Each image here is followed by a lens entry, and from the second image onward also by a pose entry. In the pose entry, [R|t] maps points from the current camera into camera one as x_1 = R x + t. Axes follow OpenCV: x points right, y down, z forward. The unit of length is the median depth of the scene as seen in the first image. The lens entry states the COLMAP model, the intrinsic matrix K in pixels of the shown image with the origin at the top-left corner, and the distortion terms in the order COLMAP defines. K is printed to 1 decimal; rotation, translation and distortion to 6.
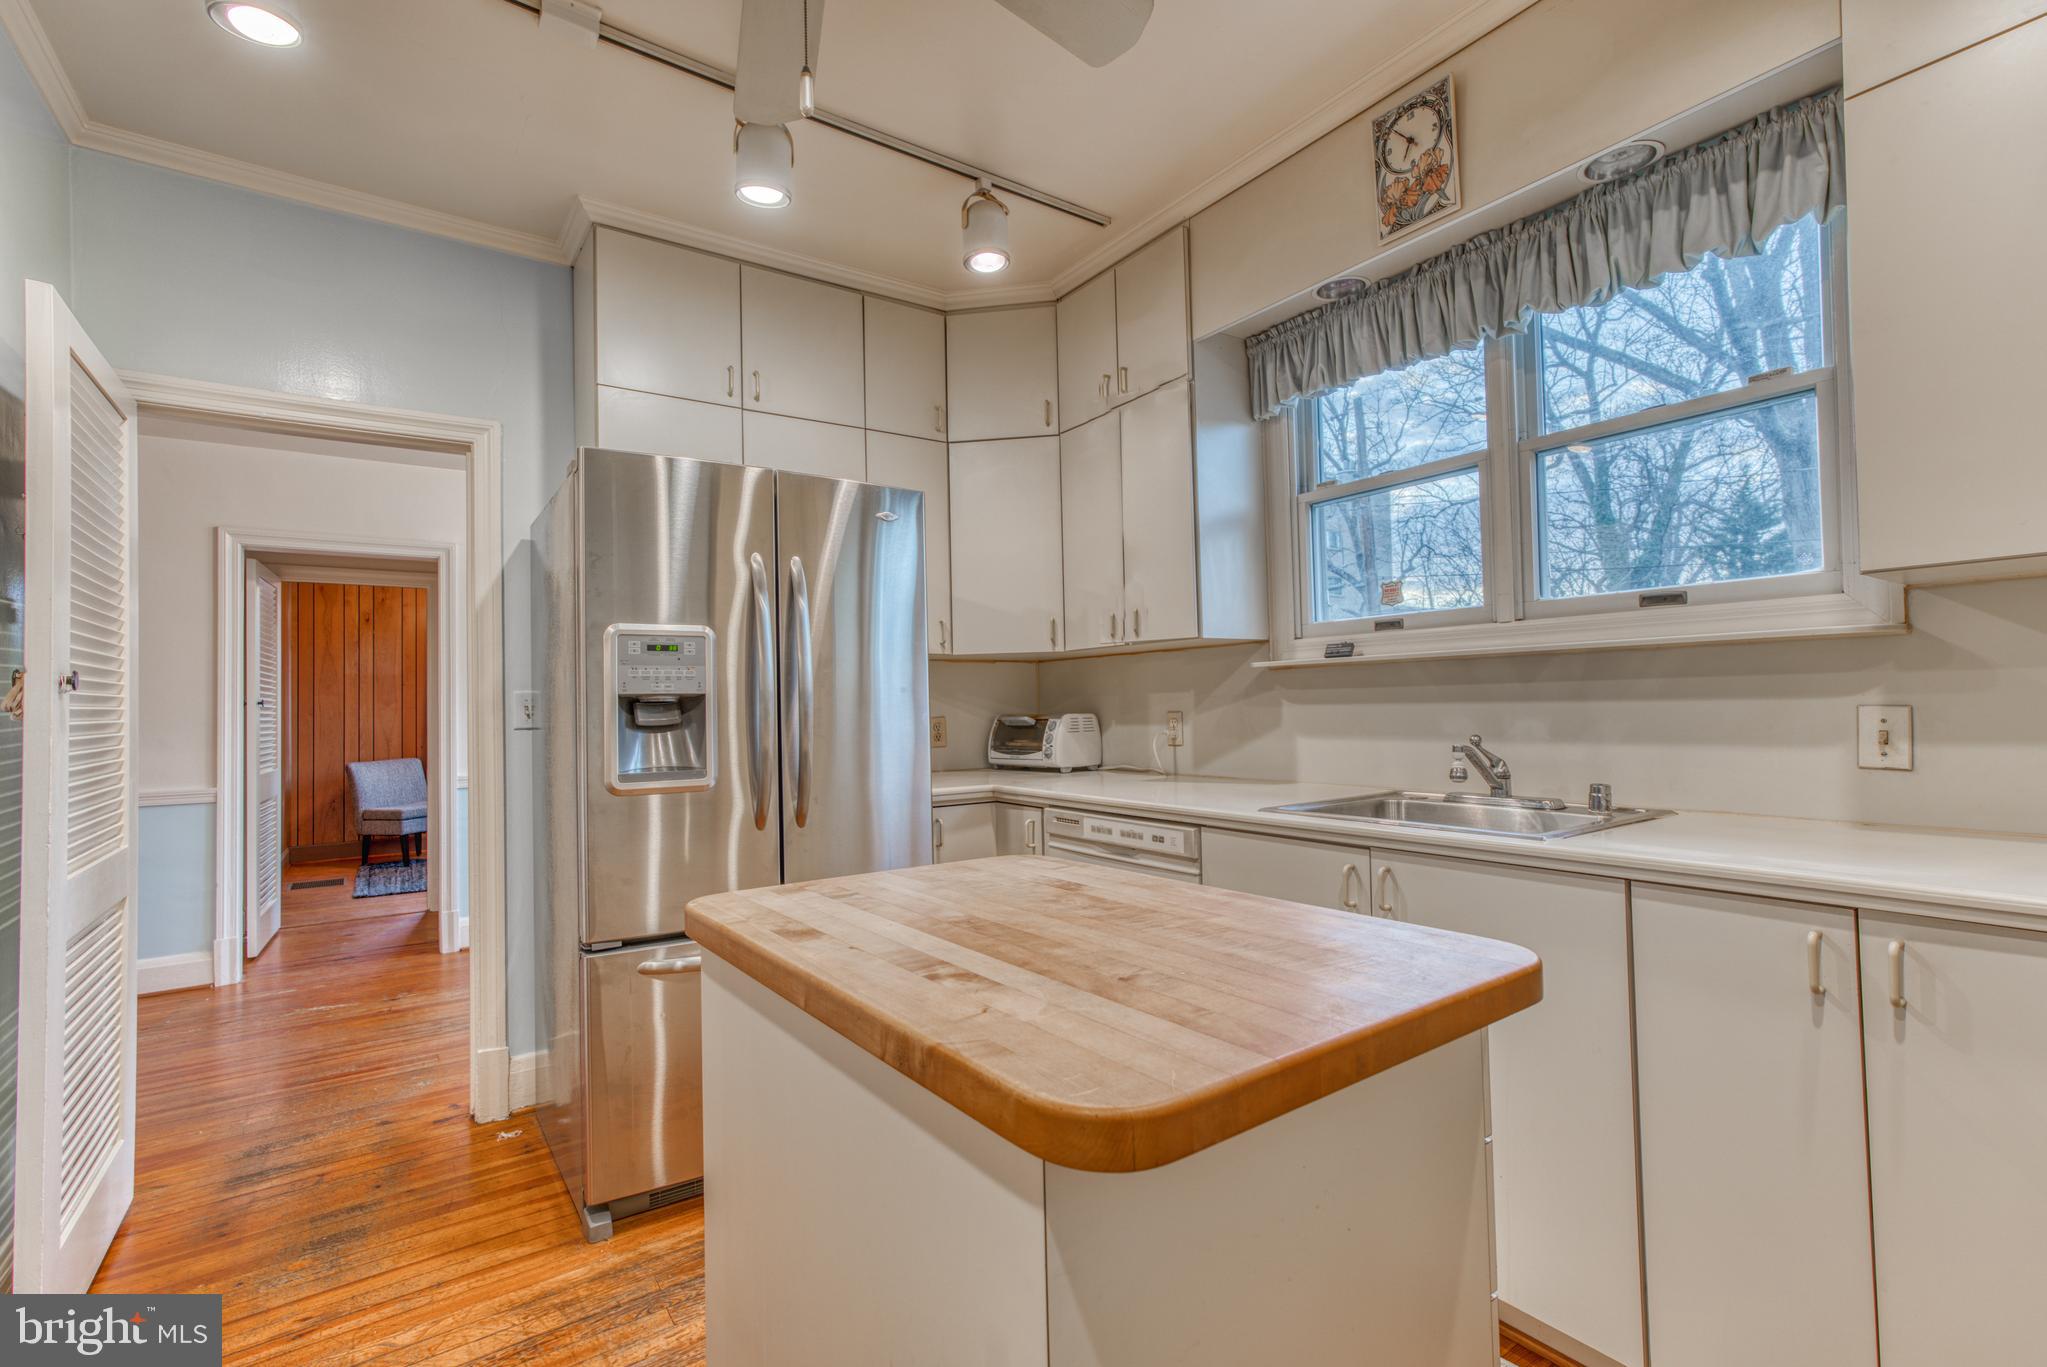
lens RADIAL K [[923.9, 0, 1010.9], [0, 923.9, 677.4], [0, 0, 1]] dist [-0.004436, 0.008724]
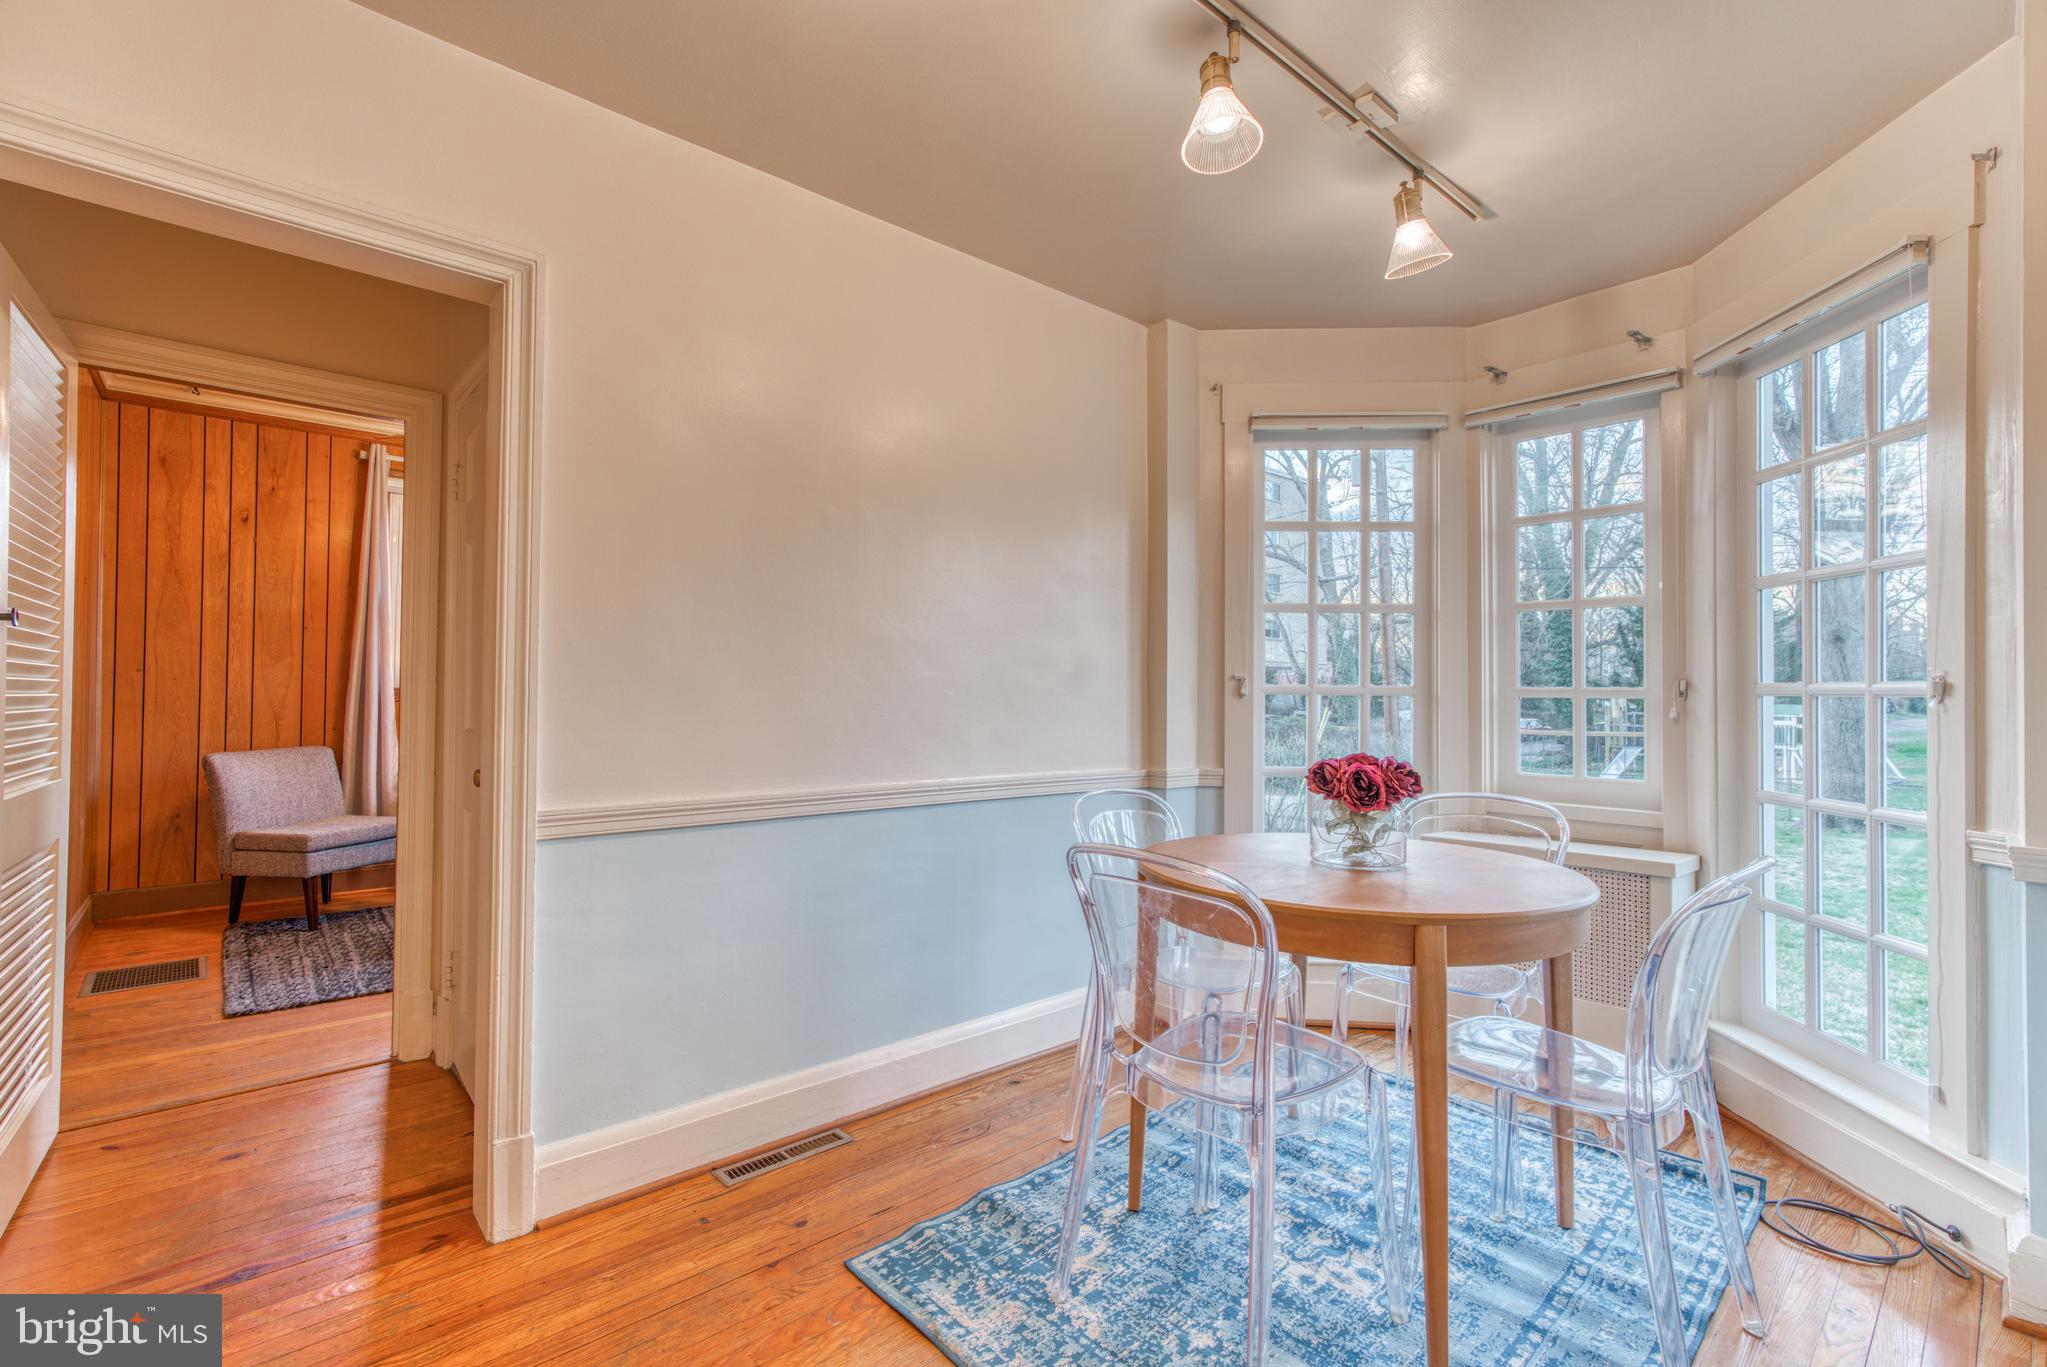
lens RADIAL K [[923.9, 0, 1030.2], [0, 923.9, 684.1], [0, 0, 1]] dist [-0.004436, 0.008724]
pose [[0.992047, 0.032793, 0.121522, -0.431615], [-0.034567, 0.999324, 0.012526, 0.036456], [-0.121029, -0.016627, 0.992510, 0.560331]]
